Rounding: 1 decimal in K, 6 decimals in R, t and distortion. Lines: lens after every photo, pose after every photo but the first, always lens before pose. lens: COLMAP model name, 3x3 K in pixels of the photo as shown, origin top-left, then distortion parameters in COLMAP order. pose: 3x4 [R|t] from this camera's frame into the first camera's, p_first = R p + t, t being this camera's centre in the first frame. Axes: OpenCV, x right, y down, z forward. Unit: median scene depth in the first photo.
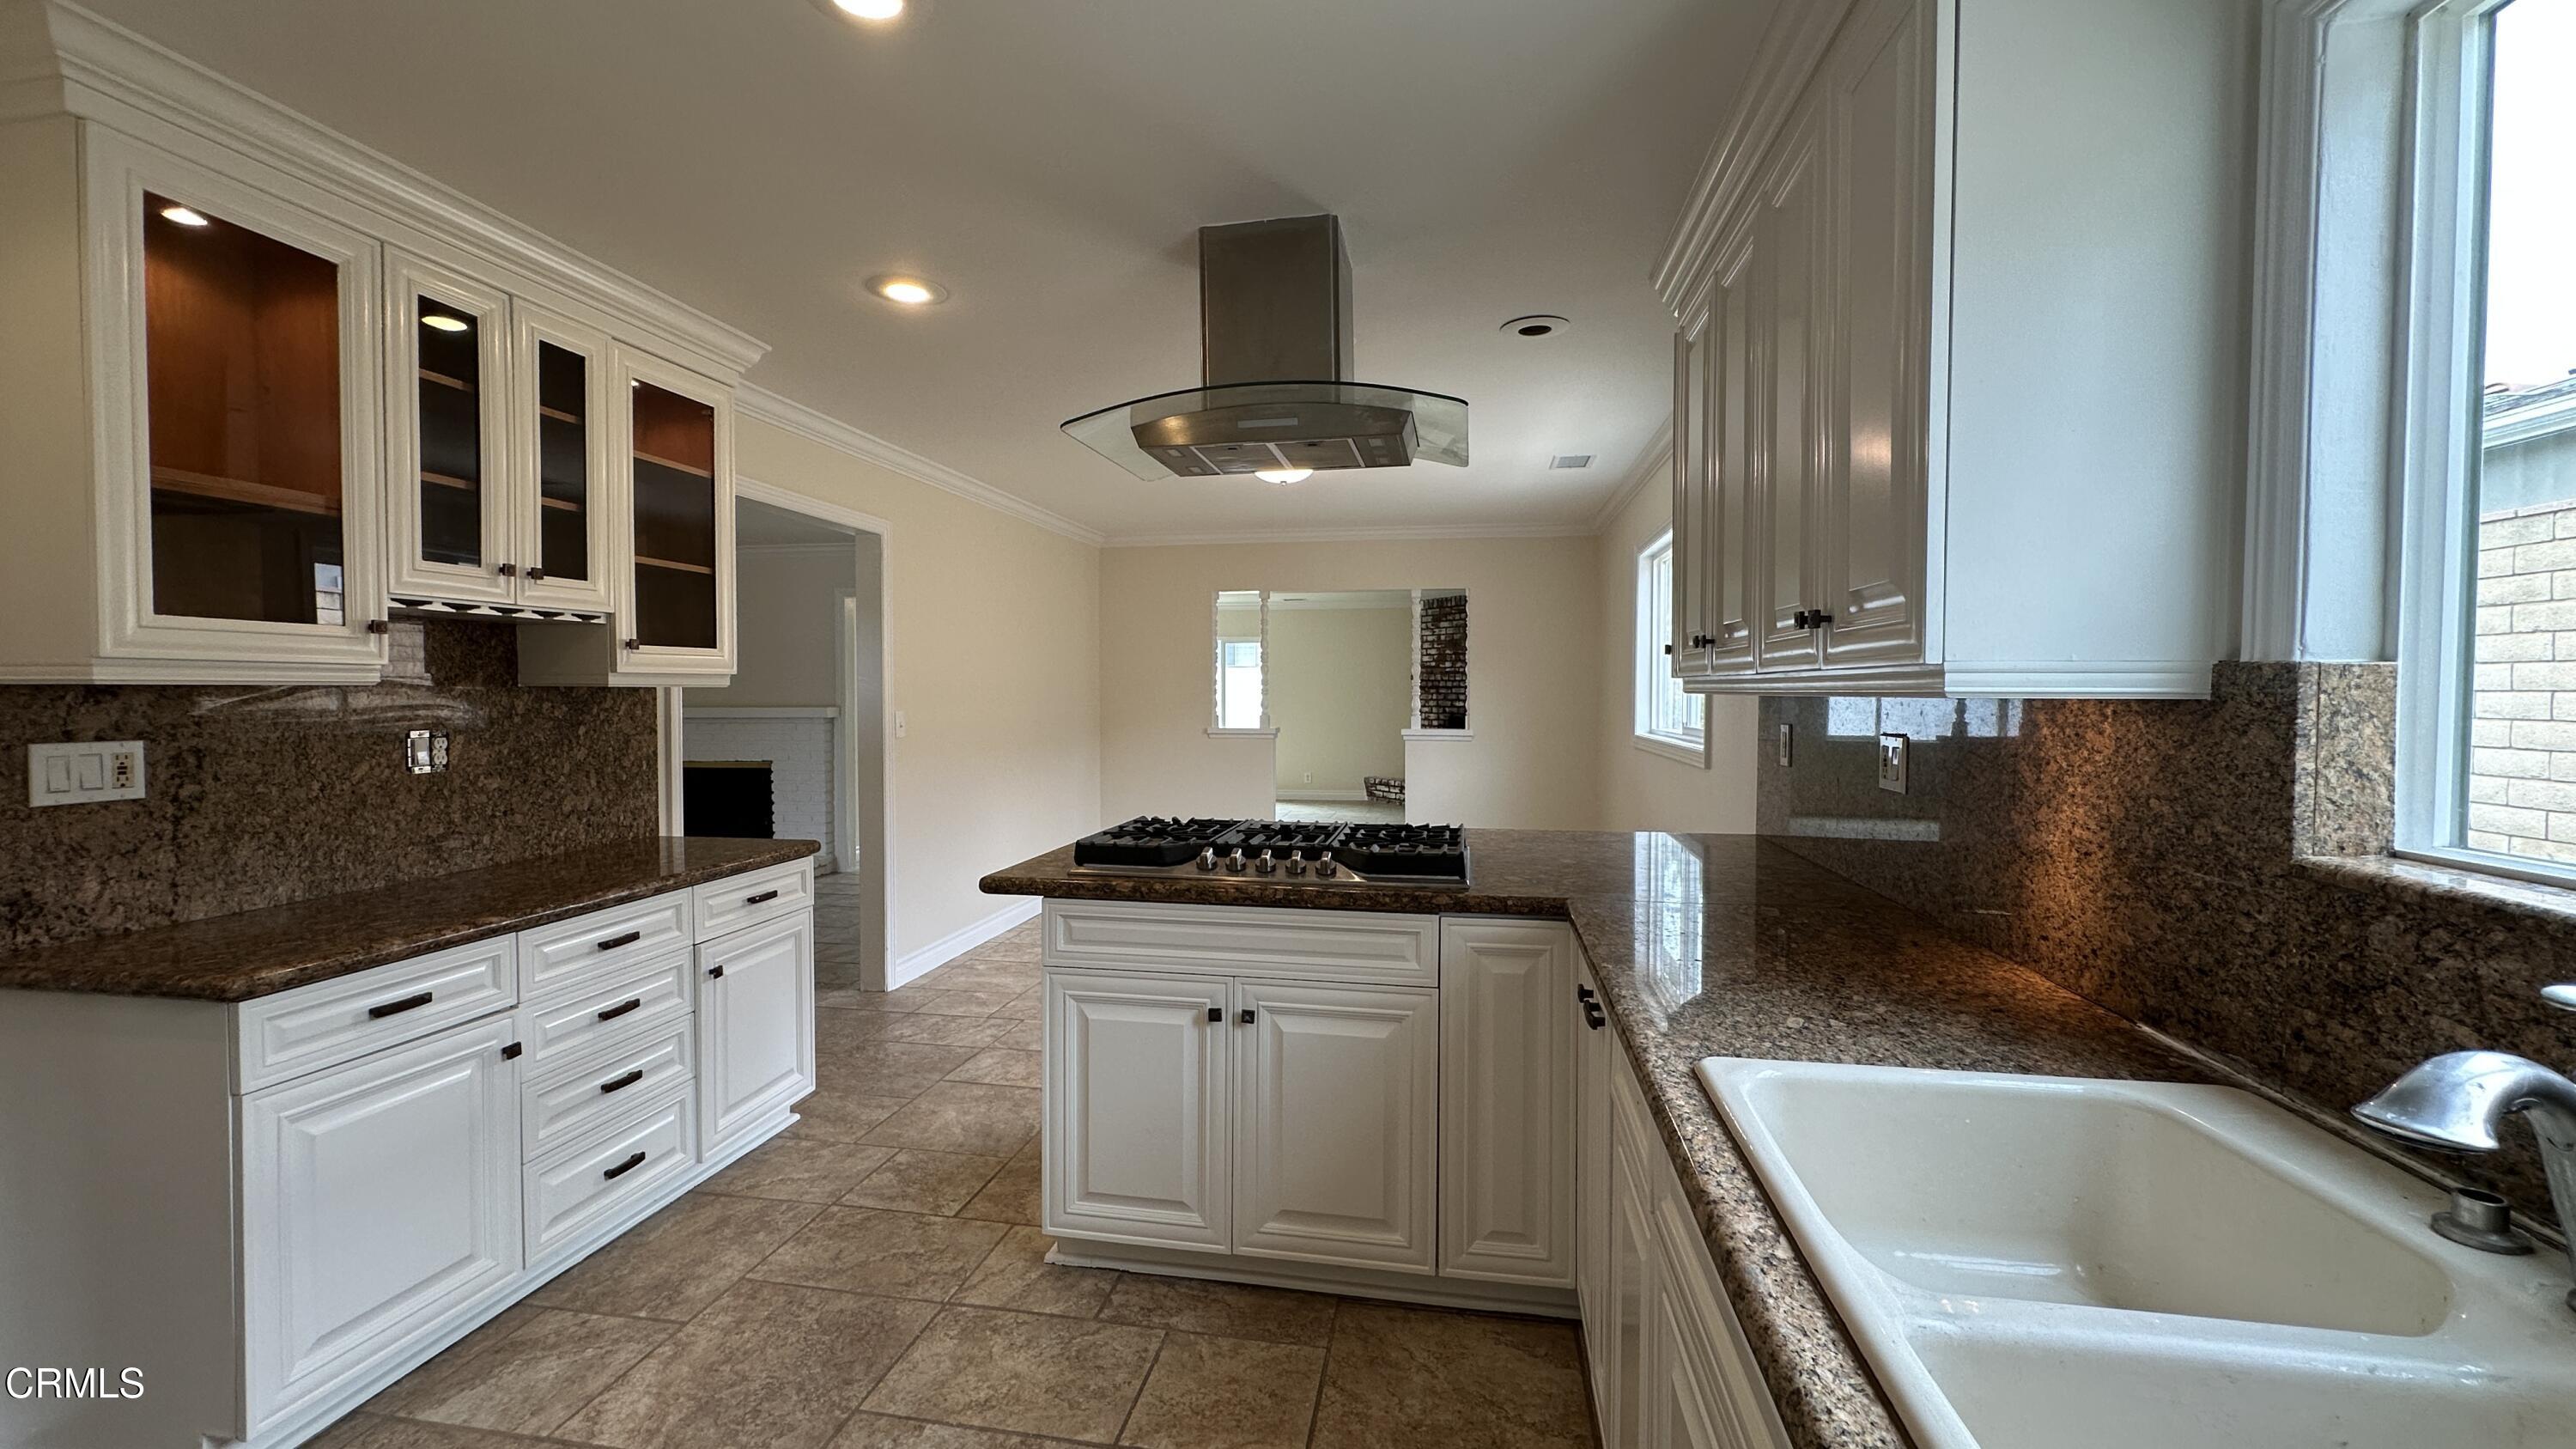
lens RADIAL K [[1024.1, 0, 1288.0], [0, 1024.1, 724.5], [0, 0, 1]] dist [-0.002701, 0.000467]
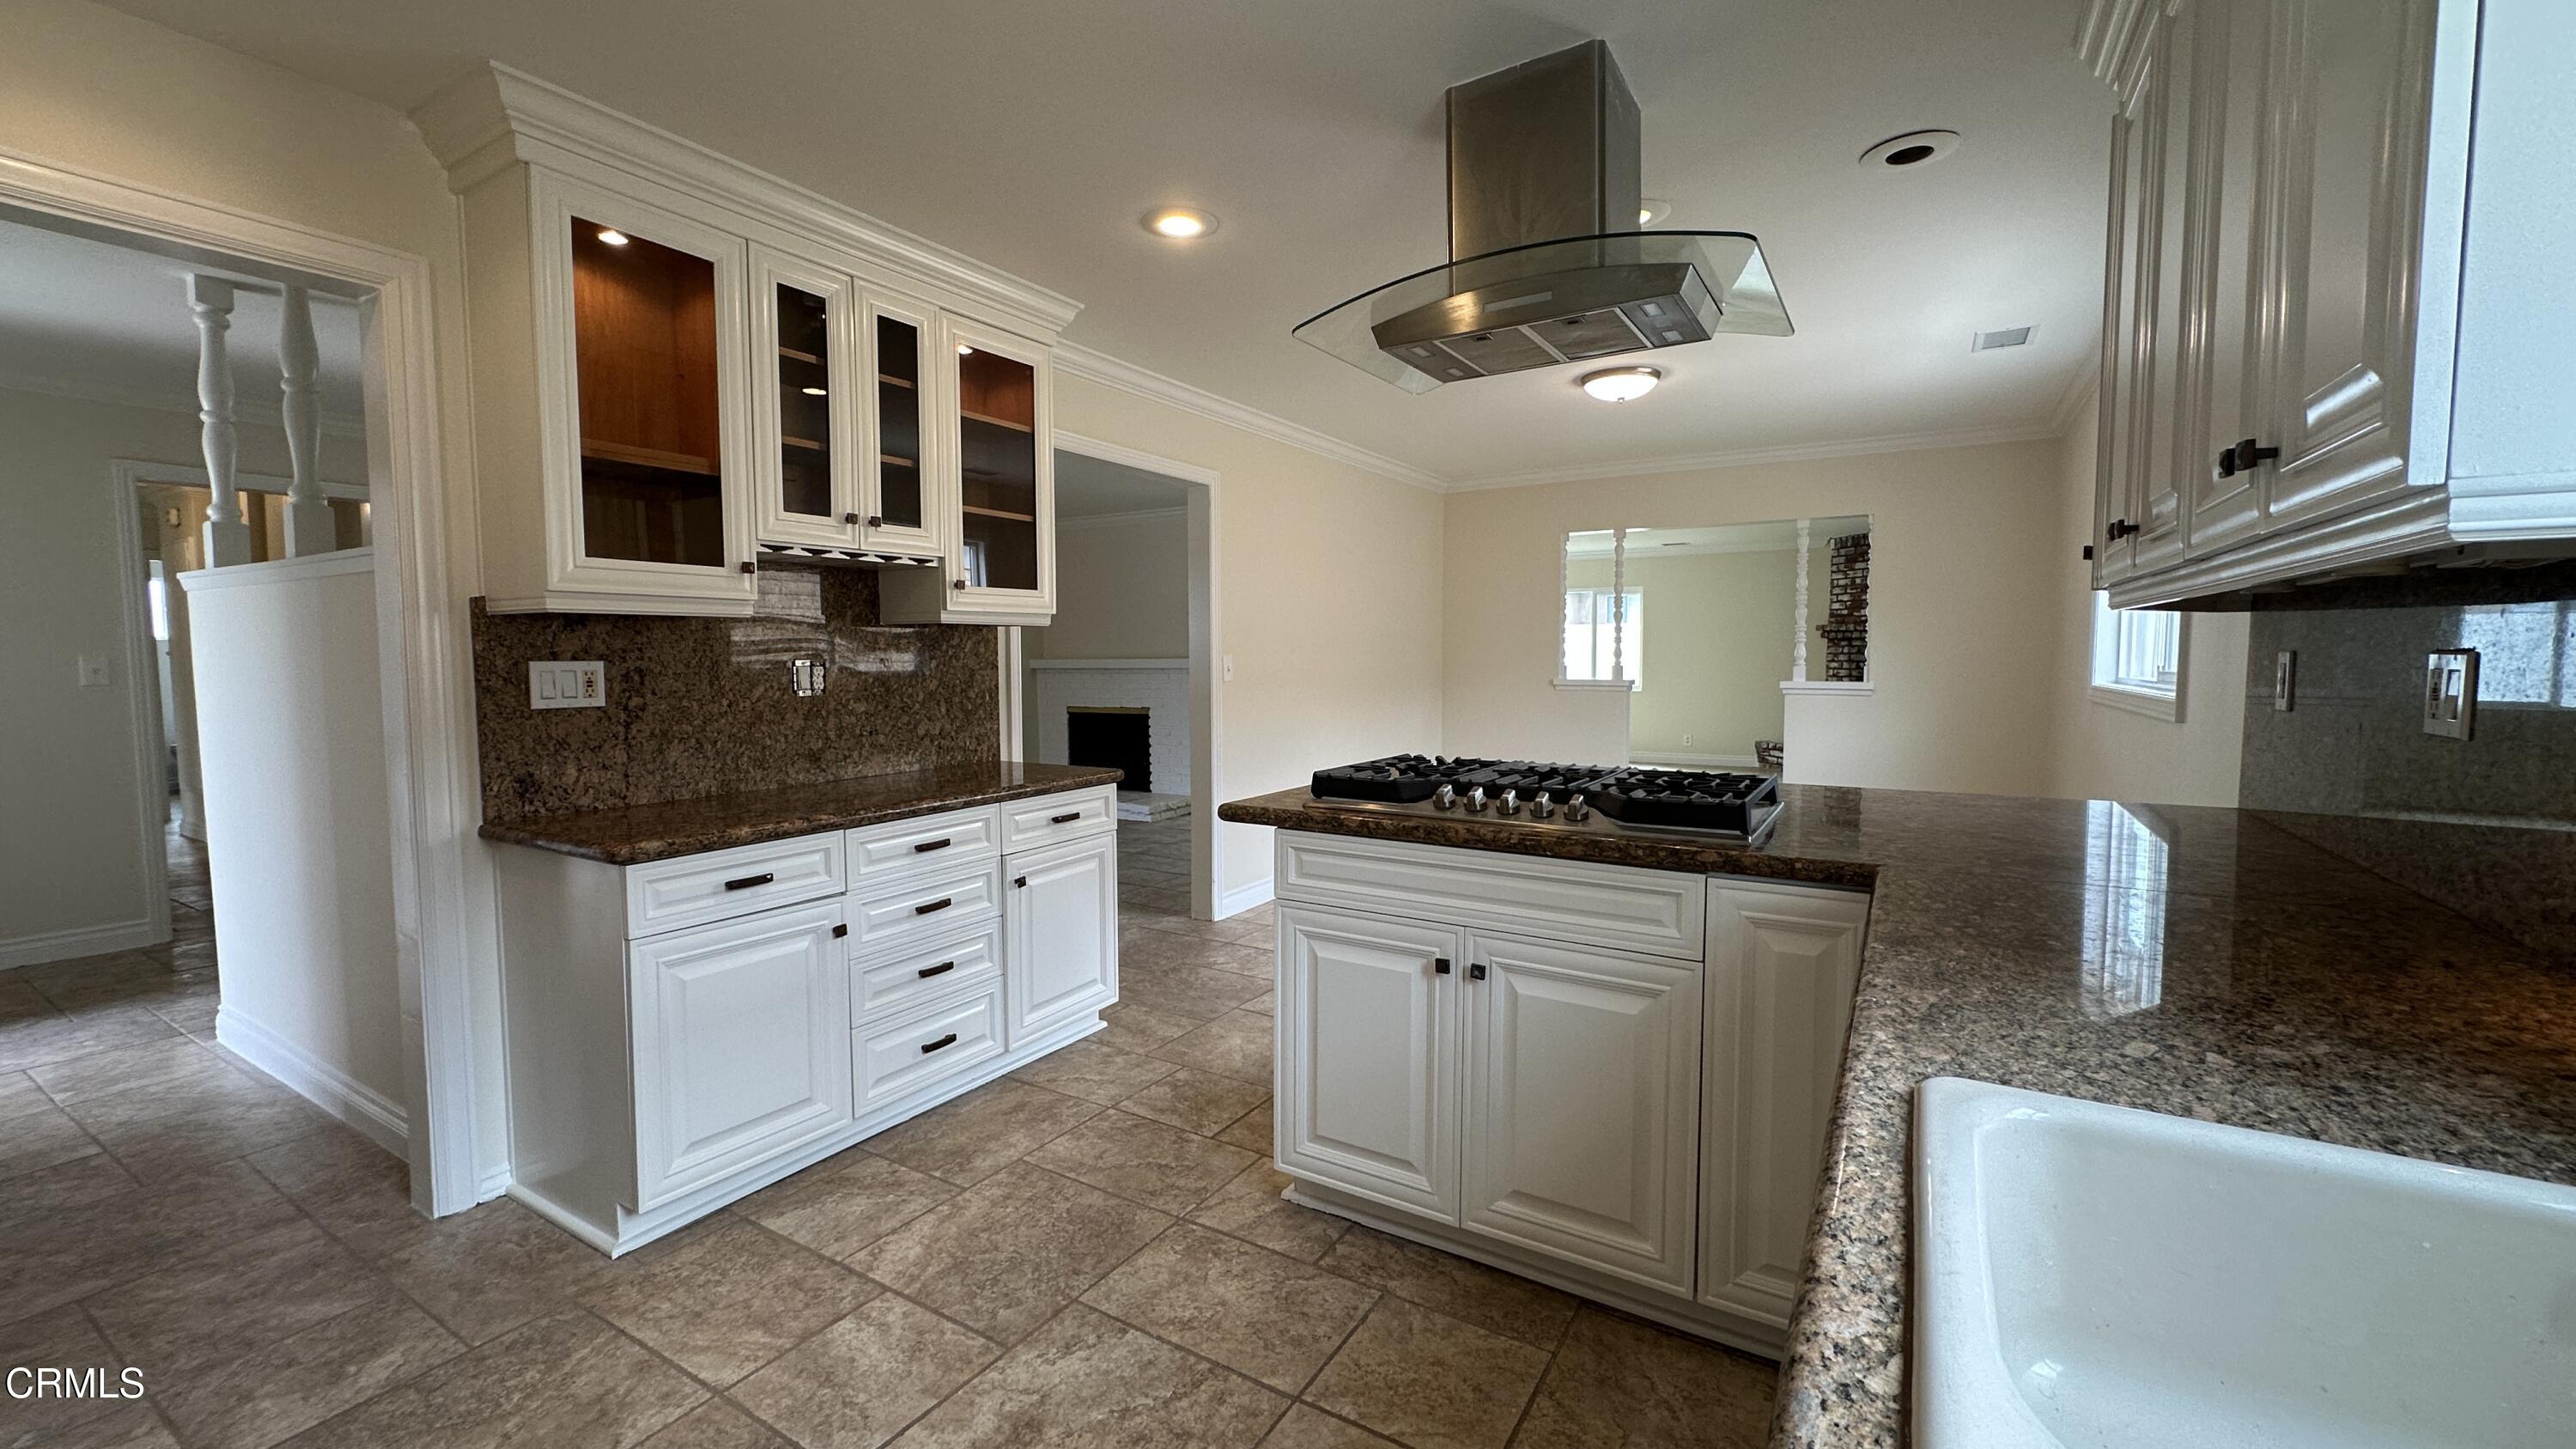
lens RADIAL K [[1024.1, 0, 1288.0], [0, 1024.1, 724.5], [0, 0, 1]] dist [-0.002701, 0.000467]
pose [[0.929282, 0.021122, -0.368766, 0.131978], [-0.007581, 0.999244, 0.038129, 0.034854], [0.369293, -0.032637, 0.928740, 0.109435]]
